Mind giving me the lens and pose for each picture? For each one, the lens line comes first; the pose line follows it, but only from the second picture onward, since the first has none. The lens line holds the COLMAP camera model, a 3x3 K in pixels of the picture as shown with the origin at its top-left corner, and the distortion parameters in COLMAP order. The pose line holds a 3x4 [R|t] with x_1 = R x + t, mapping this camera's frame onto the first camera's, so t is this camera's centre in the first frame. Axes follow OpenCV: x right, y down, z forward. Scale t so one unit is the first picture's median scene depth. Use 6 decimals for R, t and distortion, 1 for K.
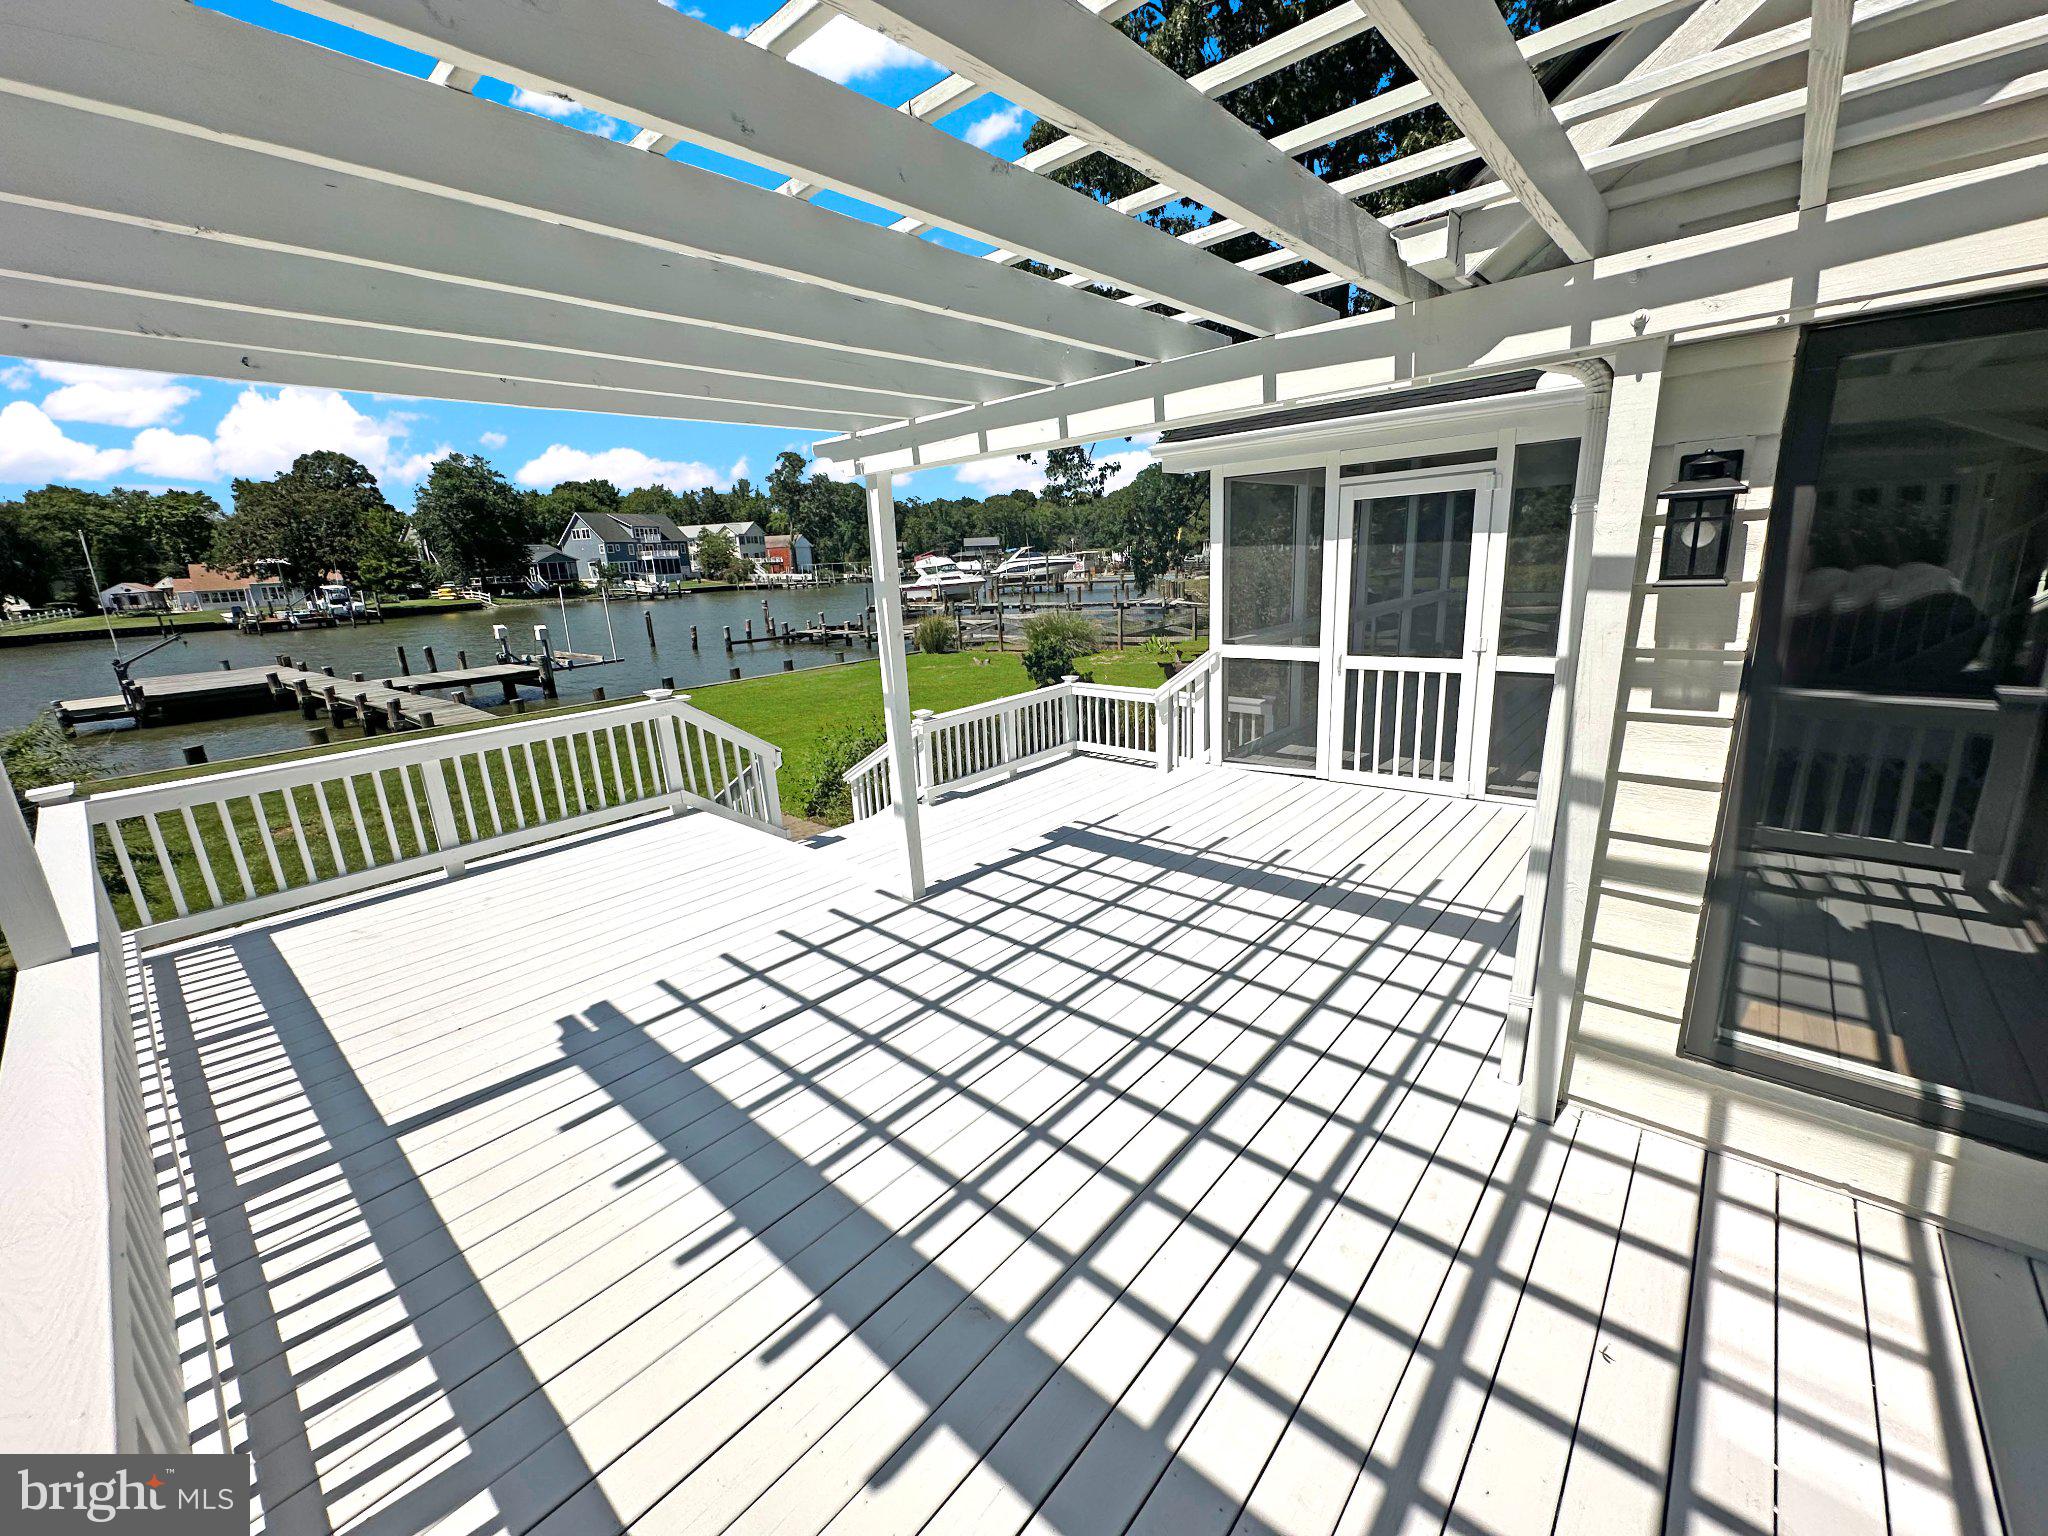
lens RADIAL K [[817.7, 0, 1022.8], [0, 817.7, 768.0], [0, 0, 1]] dist [-0.002350, 0.000645]
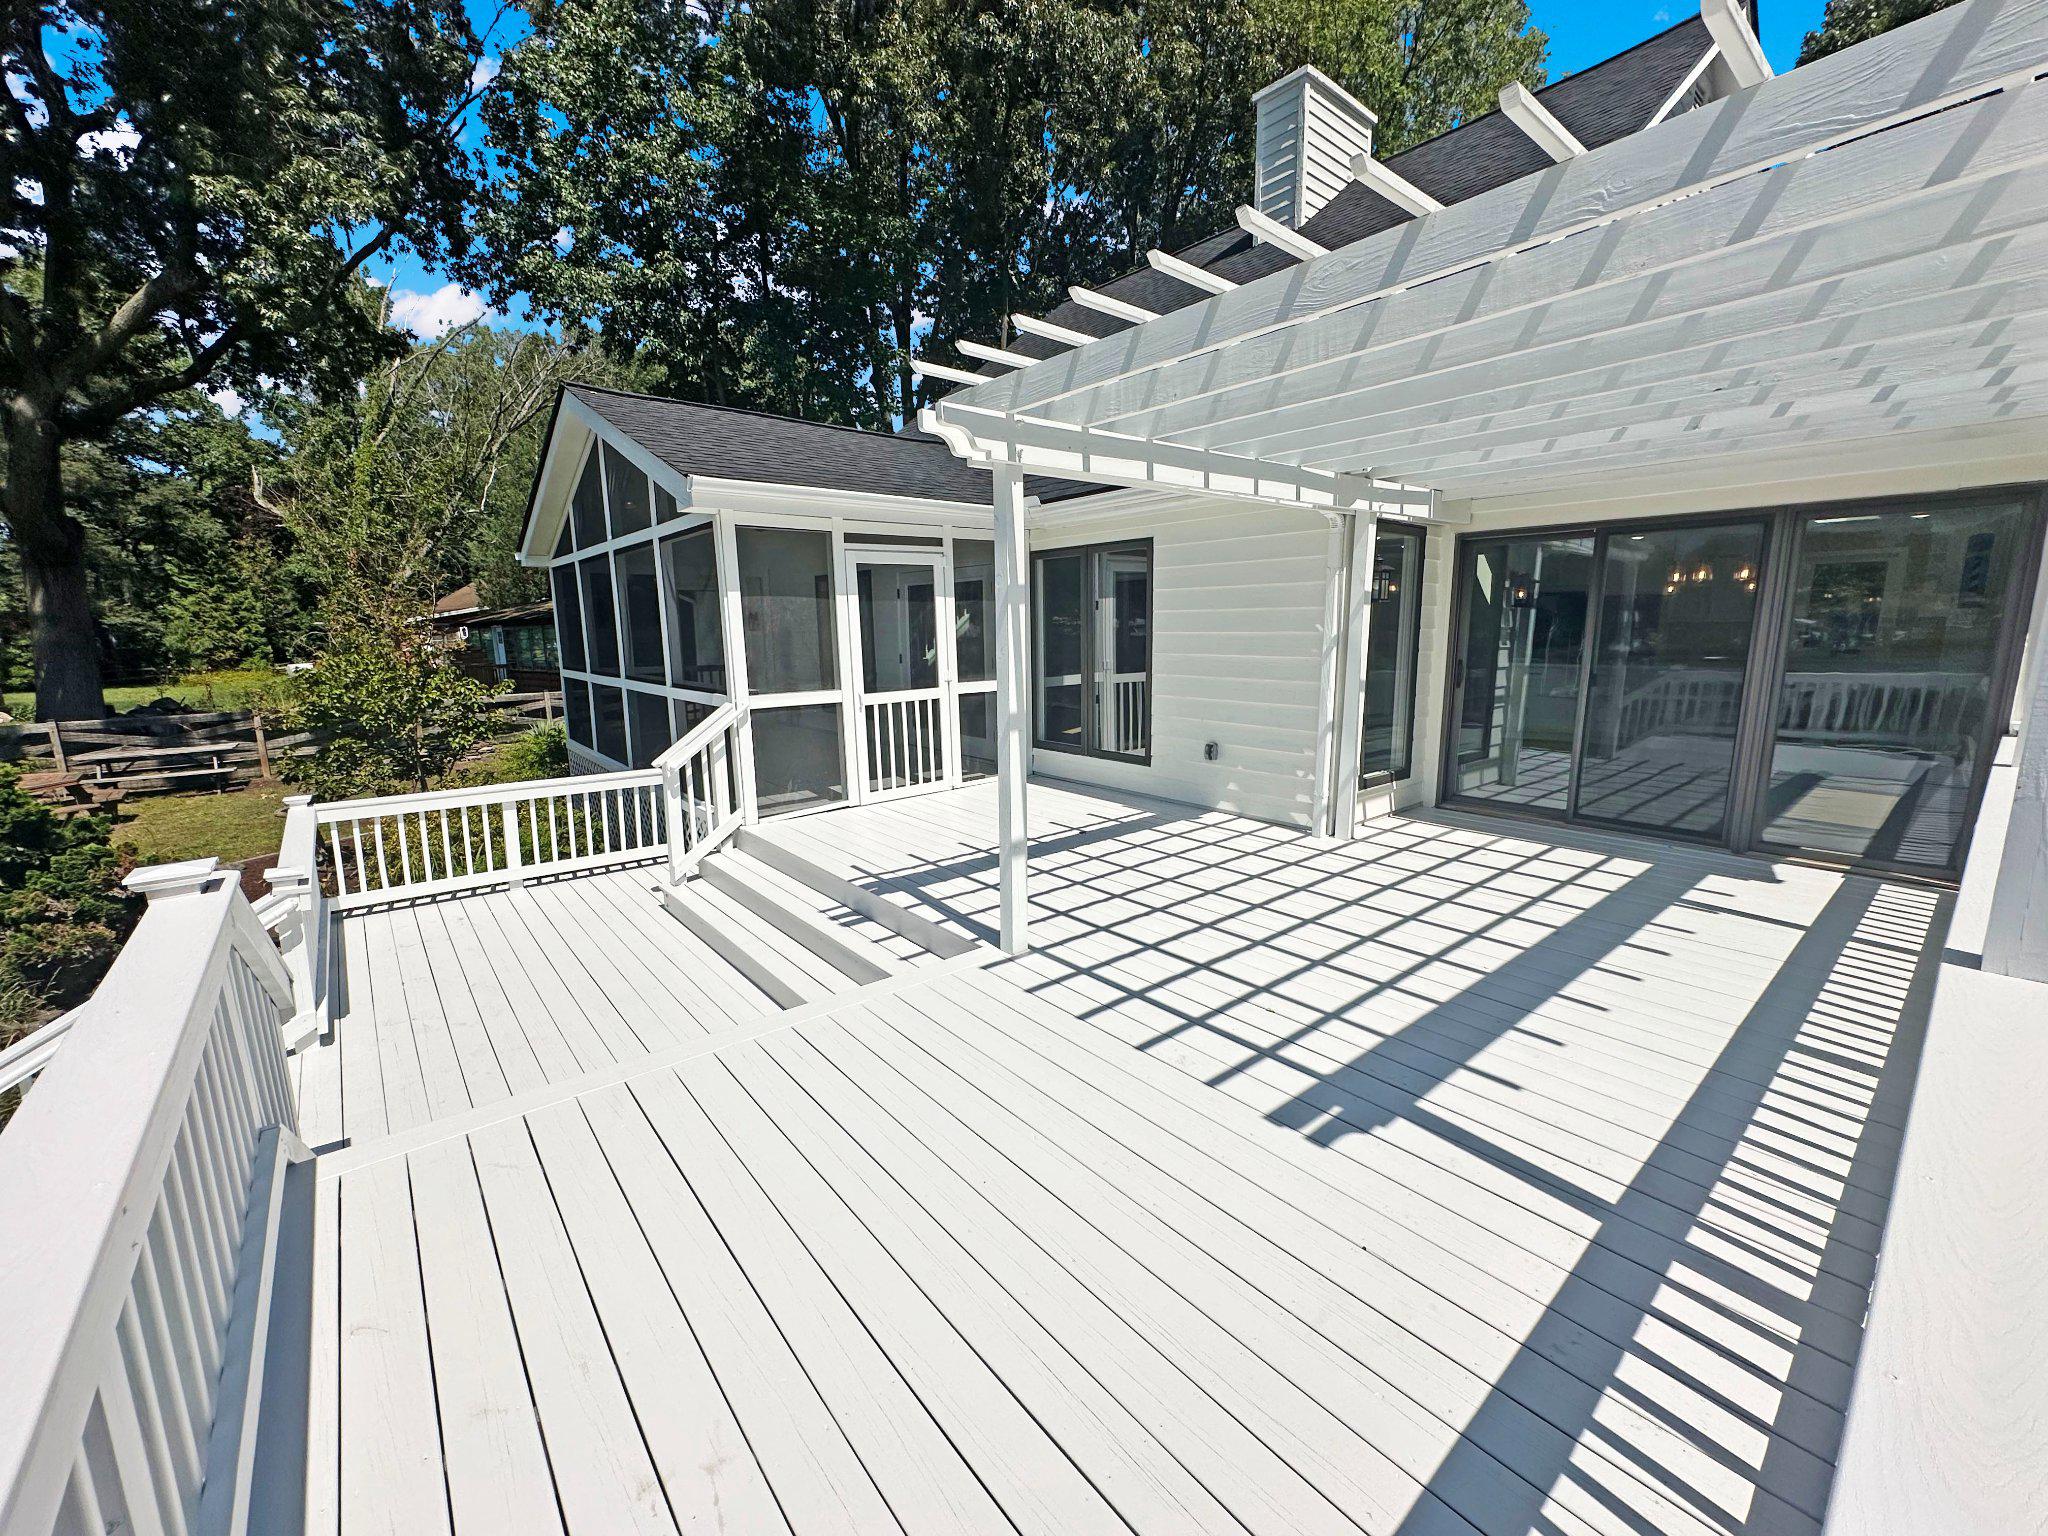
lens RADIAL K [[817.7, 0, 1022.8], [0, 817.7, 768.0], [0, 0, 1]] dist [-0.002350, 0.000645]
pose [[0.159812, -0.124816, 0.979225, -0.646696], [0.255982, 0.963281, 0.081007, -0.065121], [-0.953380, 0.237718, 0.185895, 0.532887]]
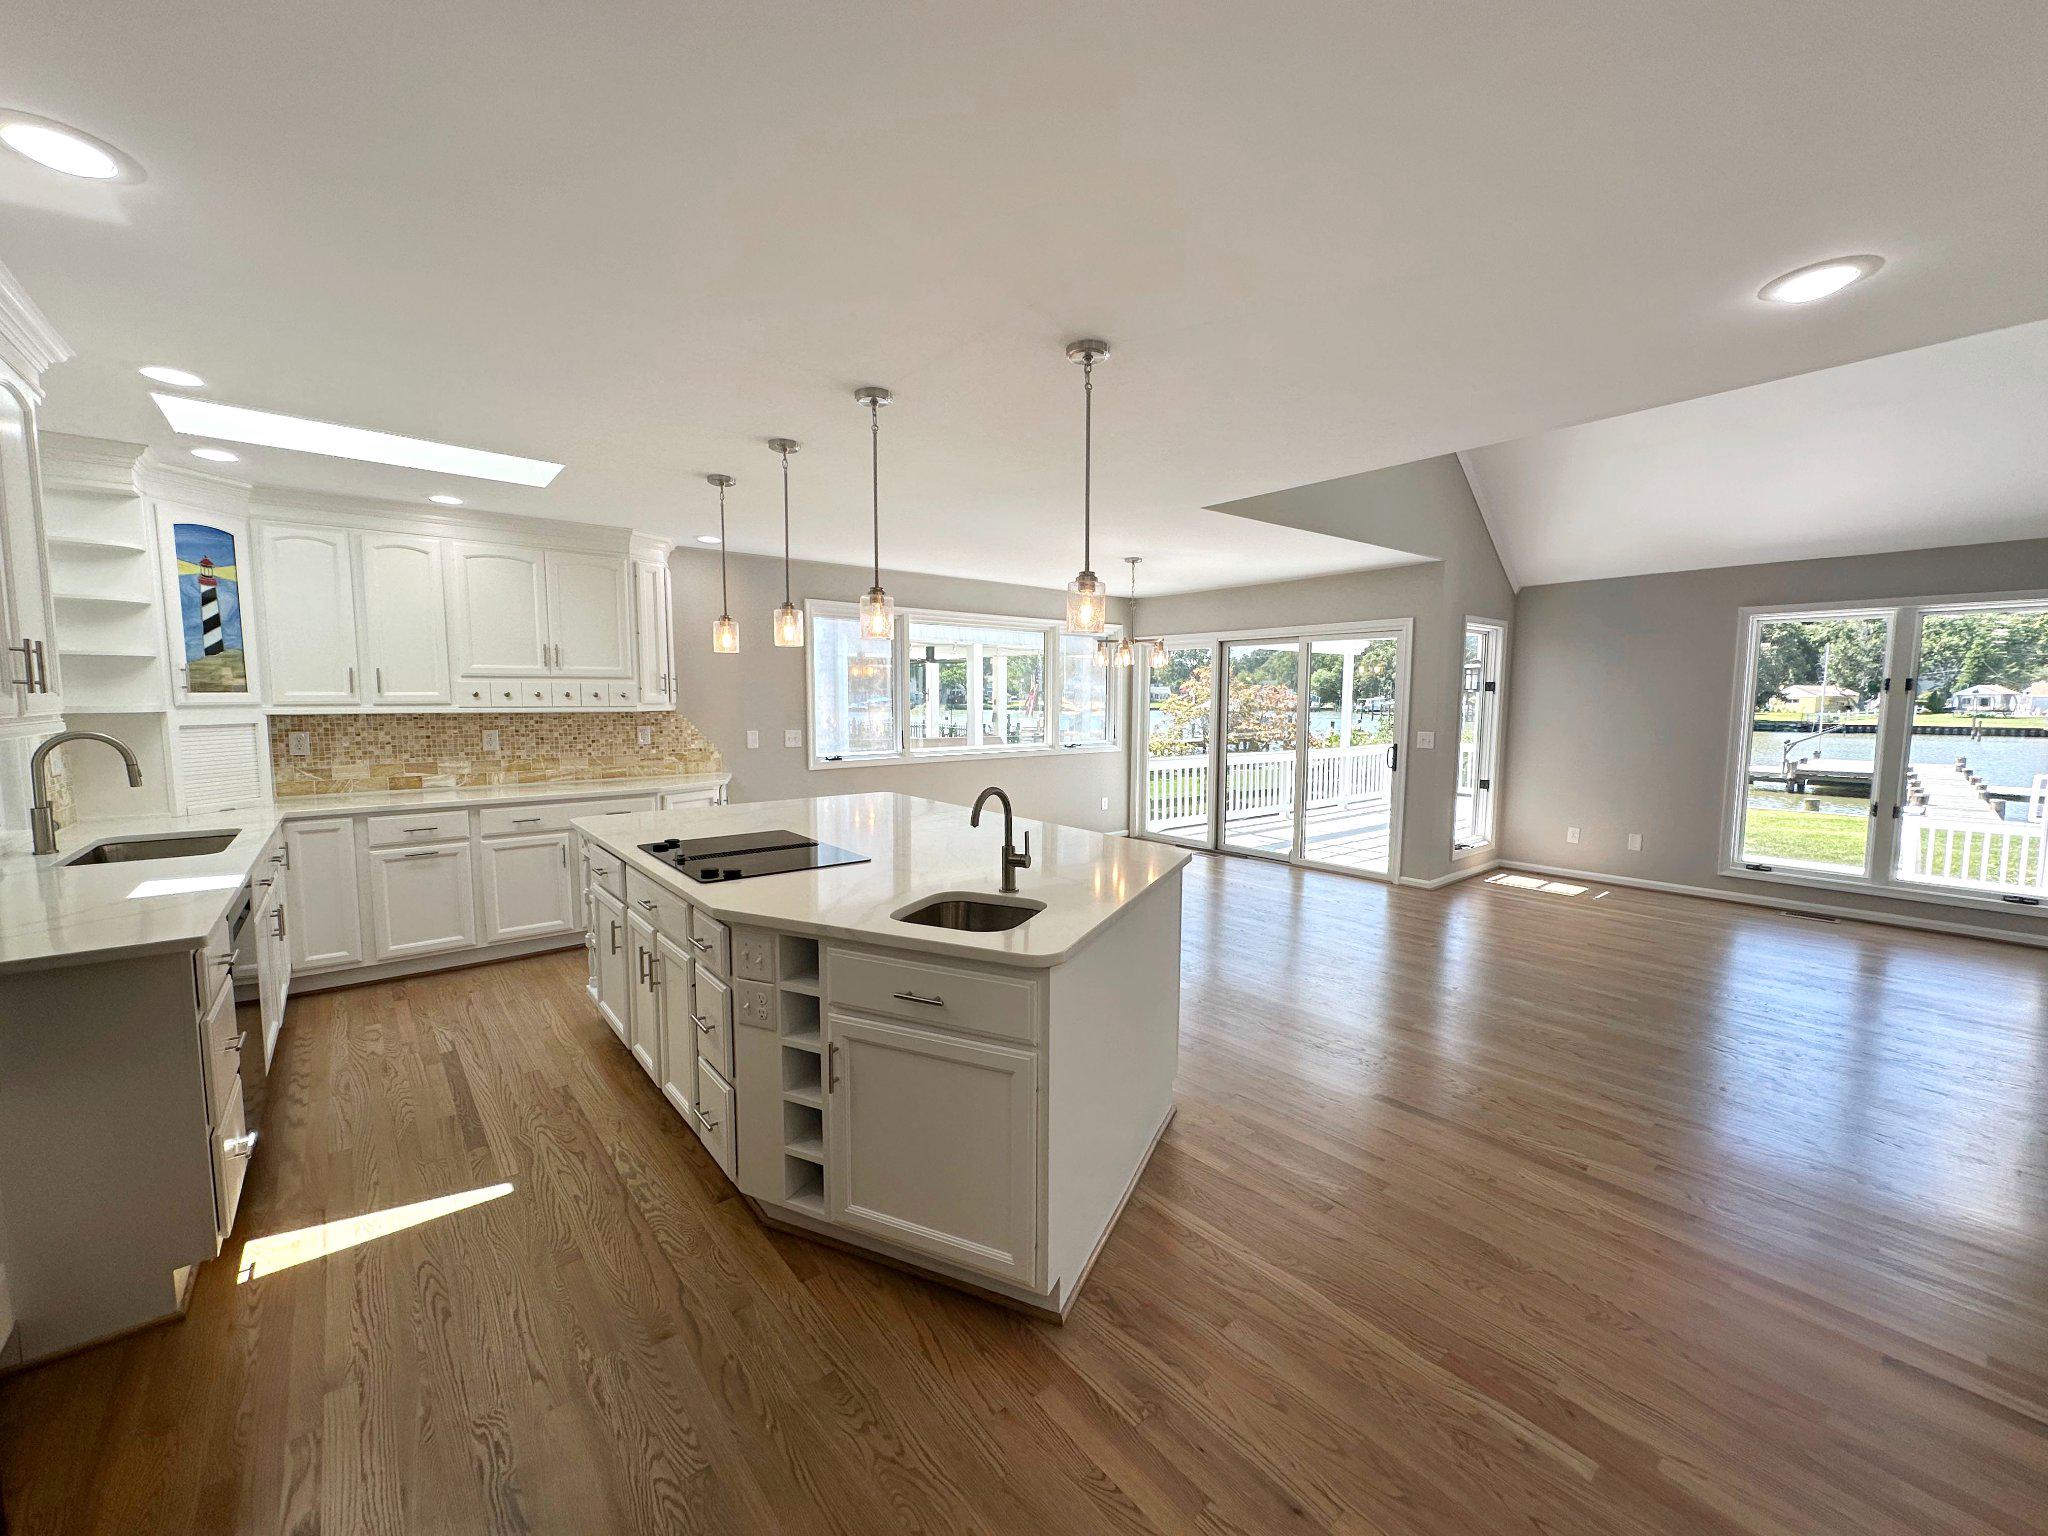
lens RADIAL K [[815.7, 0, 1023.6], [0, 815.7, 770.3], [0, 0, 1]] dist [-0.001367, 0.000204]
pose [[-0.150168, 0.136036, -0.979257, 1.442917], [-0.248940, 0.953373, 0.170615, -0.004692], [0.956806, 0.269397, -0.109301, -0.119542]]
